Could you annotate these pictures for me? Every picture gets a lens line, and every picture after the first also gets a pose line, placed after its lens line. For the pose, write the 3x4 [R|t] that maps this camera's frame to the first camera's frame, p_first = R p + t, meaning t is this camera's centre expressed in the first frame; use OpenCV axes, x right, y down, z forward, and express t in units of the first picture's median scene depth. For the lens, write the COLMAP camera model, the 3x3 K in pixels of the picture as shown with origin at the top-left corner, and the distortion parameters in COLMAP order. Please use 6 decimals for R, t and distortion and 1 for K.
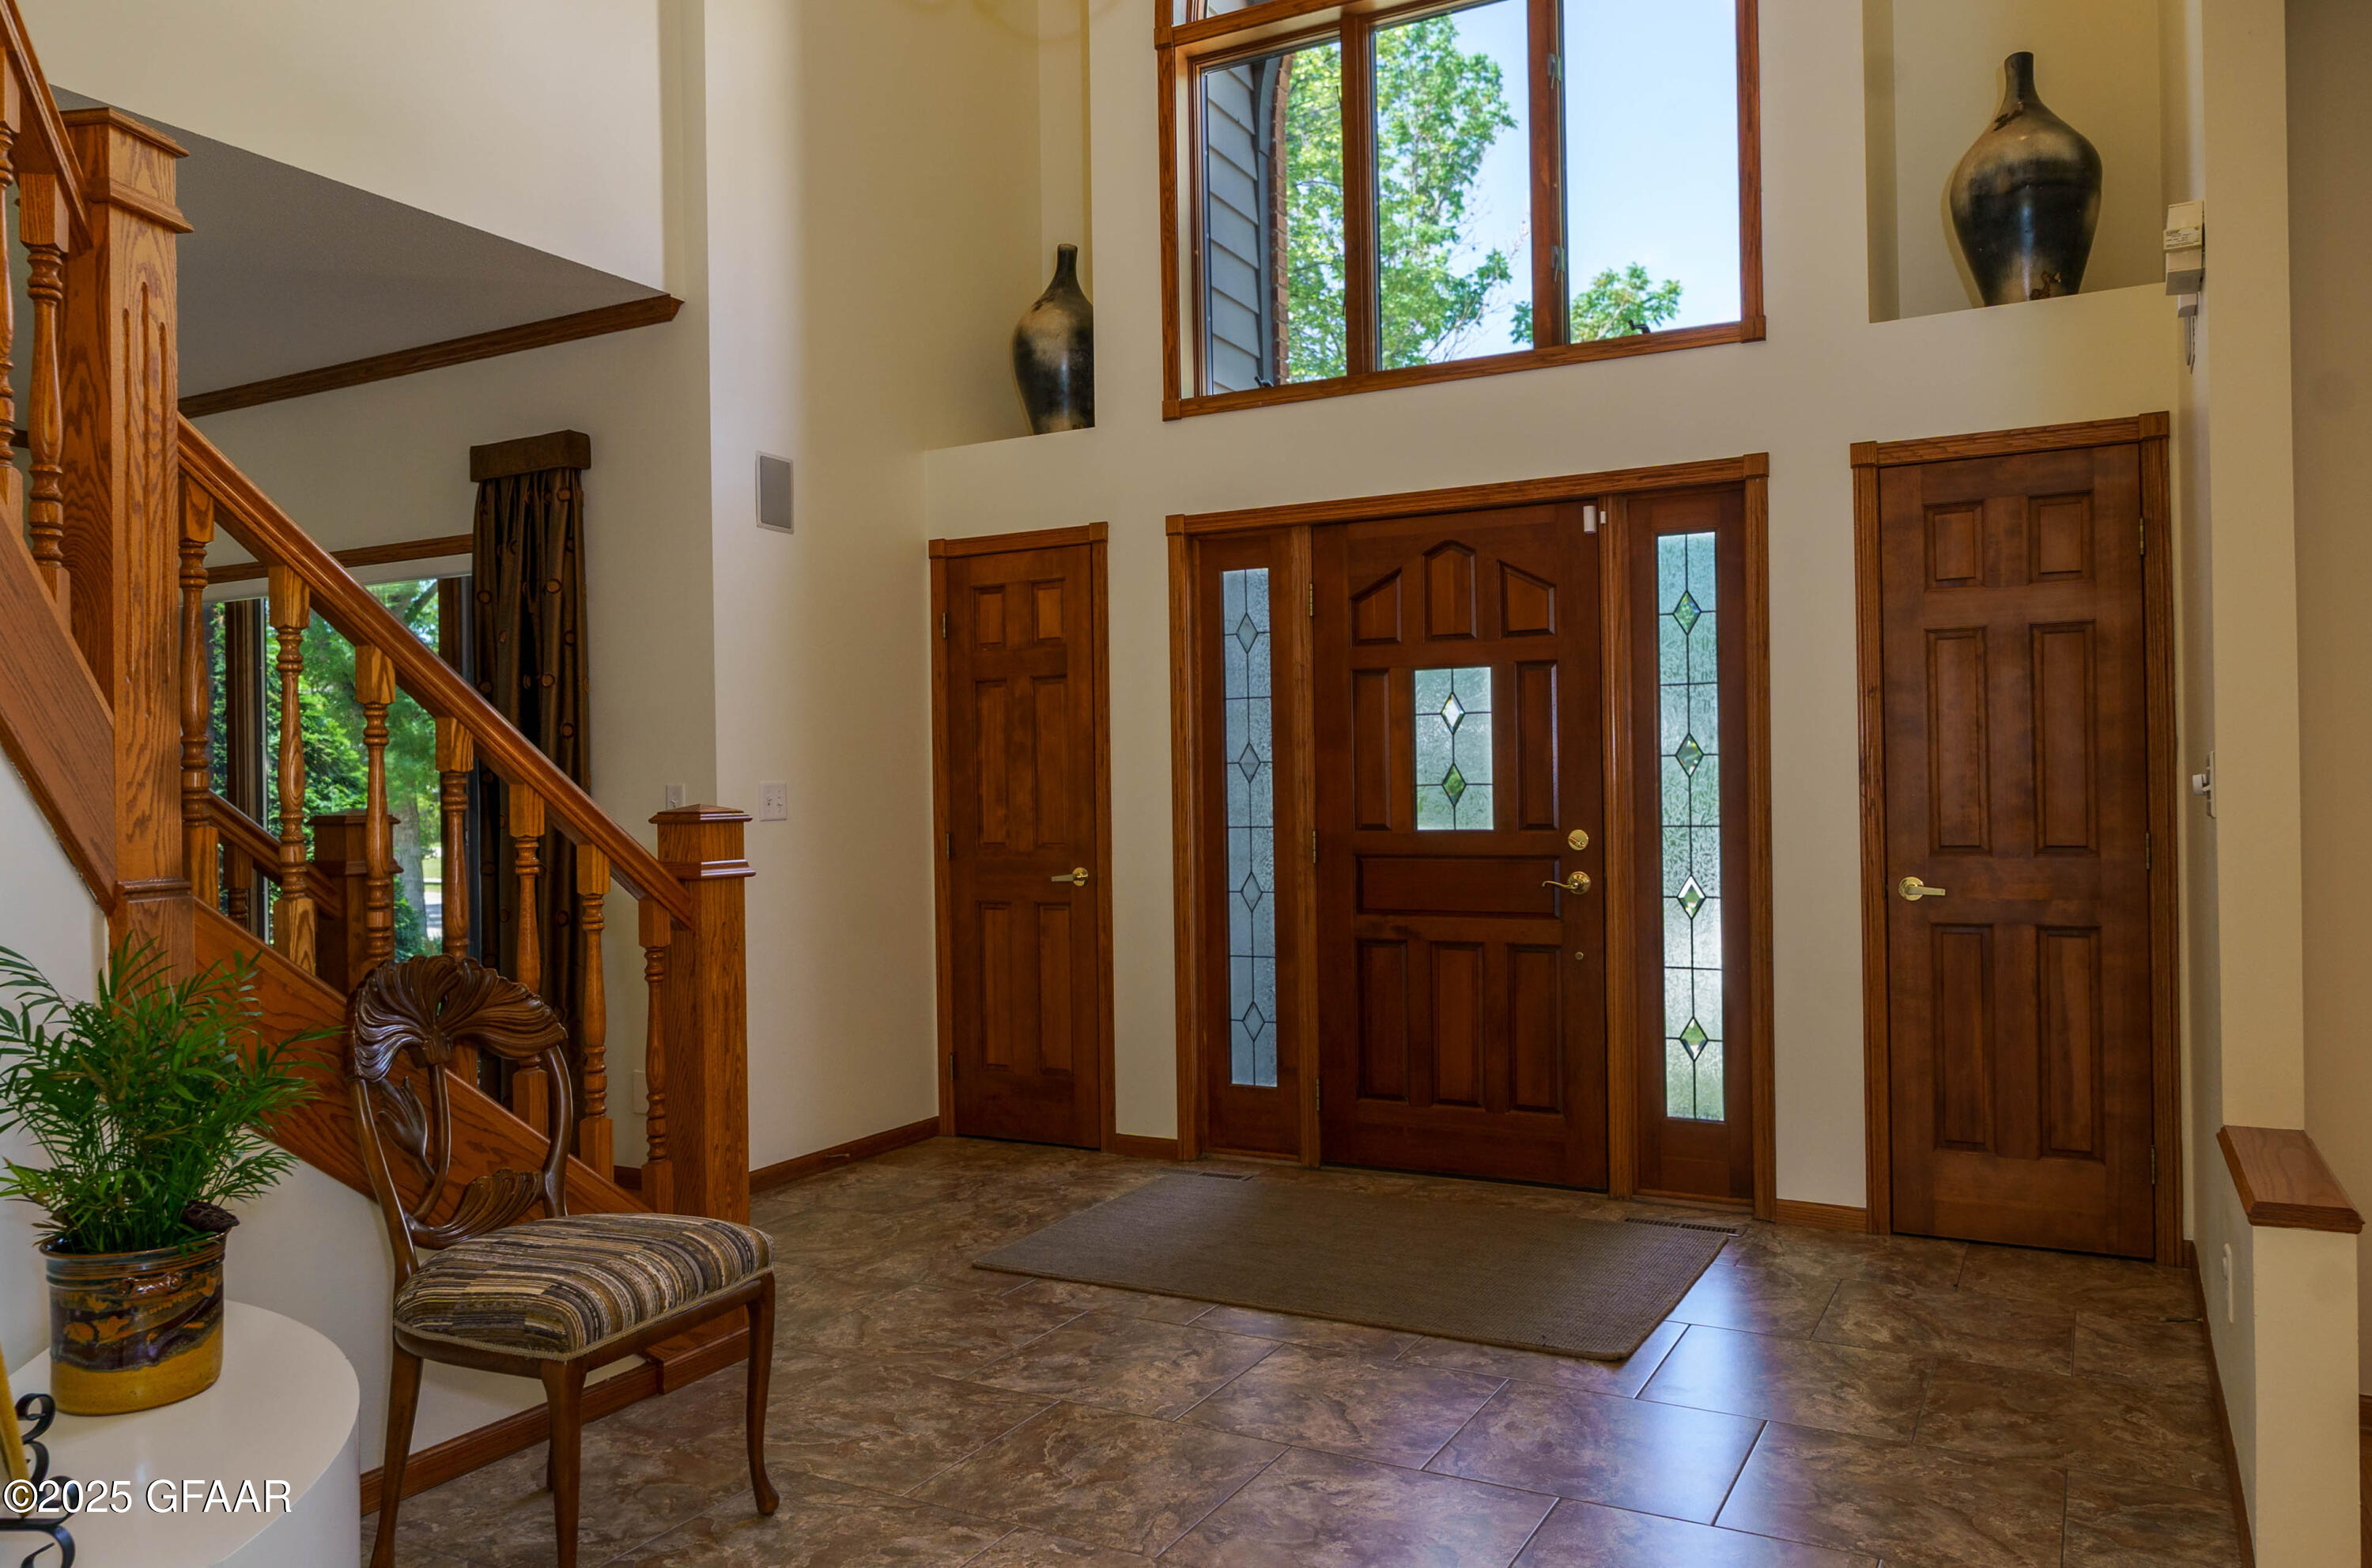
lens RADIAL K [[1657.9, 0, 1191.6], [0, 1657.9, 793.4], [0, 0, 1]] dist [0.002129, -0.010685]
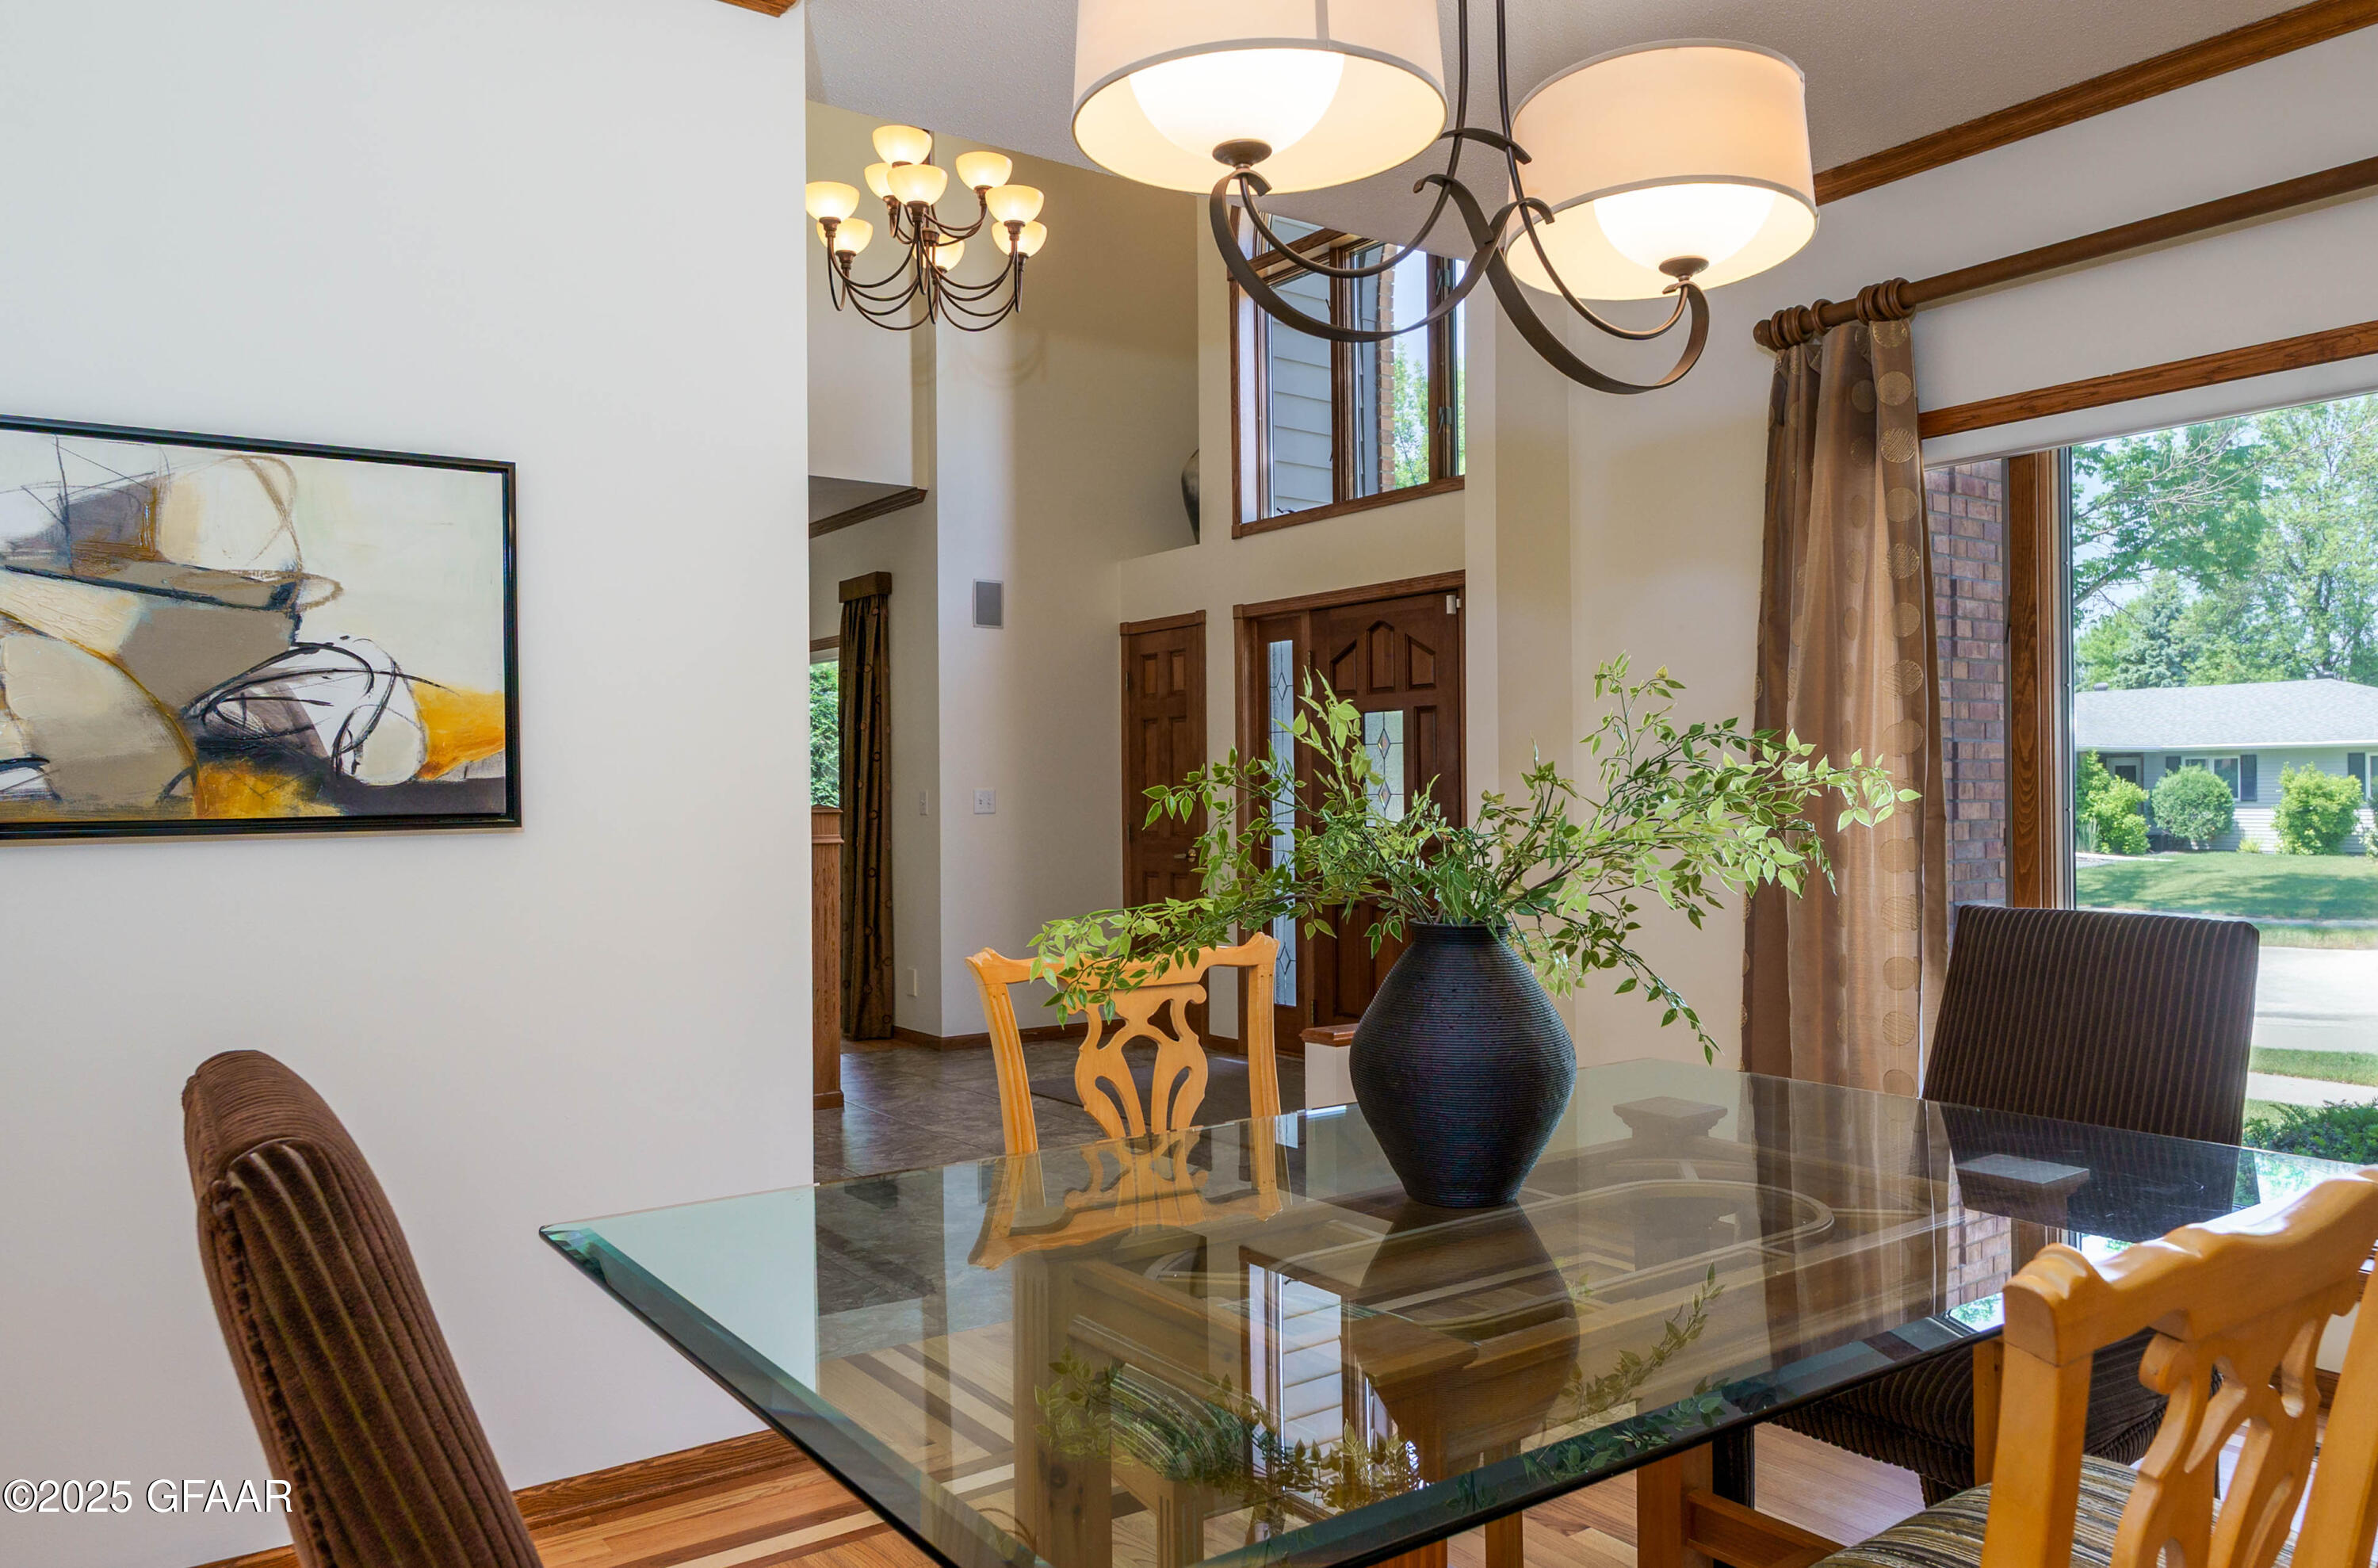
lens RADIAL K [[1662.1, 0, 1184.6], [0, 1662.1, 778.9], [0, 0, 1]] dist [0.002129, -0.010685]
pose [[0.892245, 0.005943, -0.451513, 0.600502], [-0.008912, 0.999950, -0.004450, -0.010843], [0.451465, 0.007994, 0.892253, -0.301613]]
